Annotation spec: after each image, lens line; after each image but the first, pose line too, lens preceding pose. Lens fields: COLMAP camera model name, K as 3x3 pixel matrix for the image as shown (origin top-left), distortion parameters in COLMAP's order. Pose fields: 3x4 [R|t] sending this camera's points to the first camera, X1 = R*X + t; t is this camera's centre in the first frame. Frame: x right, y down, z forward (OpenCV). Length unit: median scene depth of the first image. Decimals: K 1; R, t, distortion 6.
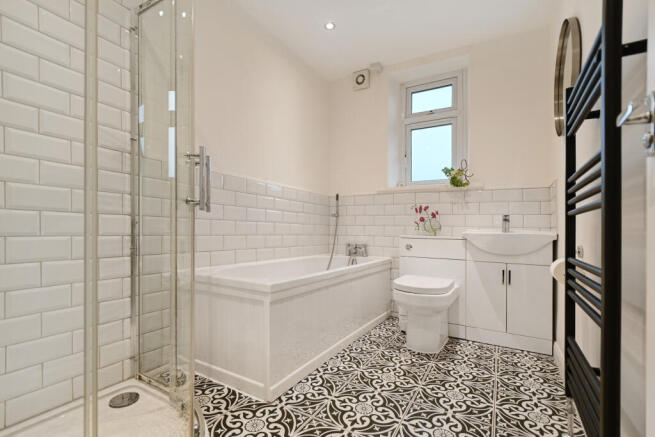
lens RADIAL K [[307.2, 0, 338.6], [0, 307.2, 227.3], [0, 0, 1]] dist [0.001165, -0.000381]
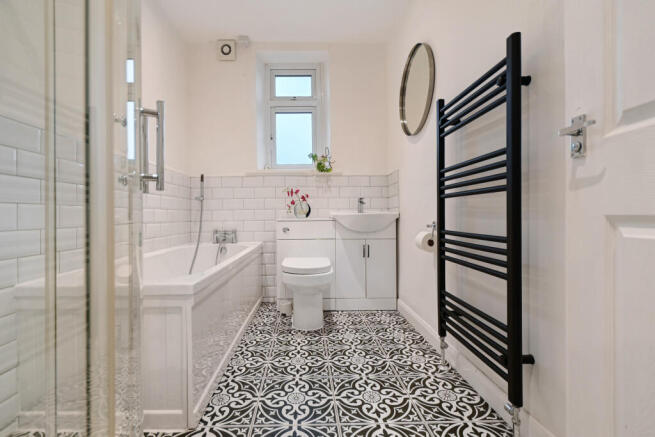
lens RADIAL K [[300.4, 0, 325.7], [0, 300.4, 224.3], [0, 0, 1]] dist [-0.069754, 0.032070]
pose [[0.854342, -0.043308, 0.517903, -0.147040], [0.021782, 0.998630, 0.047575, 0.001042], [-0.519254, -0.029365, 0.854115, 0.089645]]
